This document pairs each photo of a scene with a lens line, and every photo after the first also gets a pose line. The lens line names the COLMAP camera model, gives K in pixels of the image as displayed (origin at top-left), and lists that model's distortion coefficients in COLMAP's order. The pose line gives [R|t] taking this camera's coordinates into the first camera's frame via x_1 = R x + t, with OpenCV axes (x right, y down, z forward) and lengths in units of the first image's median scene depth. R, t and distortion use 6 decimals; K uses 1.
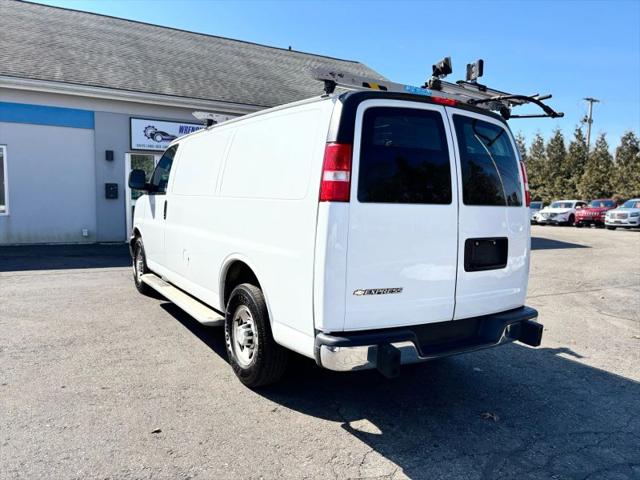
lens RADIAL K [[485.3, 0, 314.2], [0, 485.3, 243.3], [0, 0, 1]] dist [0.039073, -0.031920]
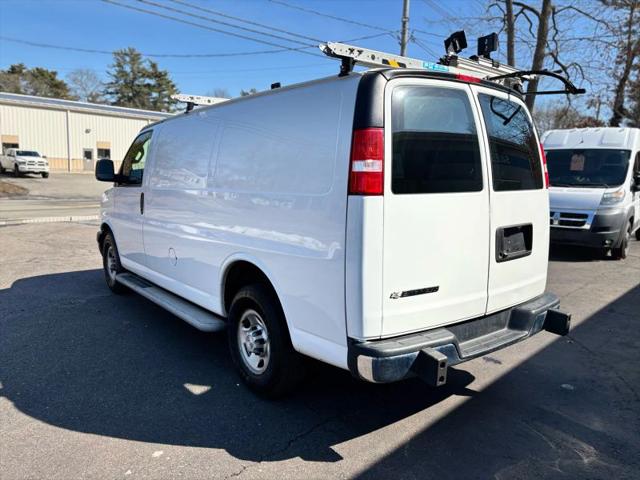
lens RADIAL K [[485.3, 0, 316.7], [0, 485.3, 239.1], [0, 0, 1]] dist [0.039073, -0.031920]
pose [[0.994471, -0.047304, 0.093756, -0.118472], [0.043944, 0.998327, 0.037590, -0.037473], [-0.095378, -0.033262, 0.994885, 0.103833]]
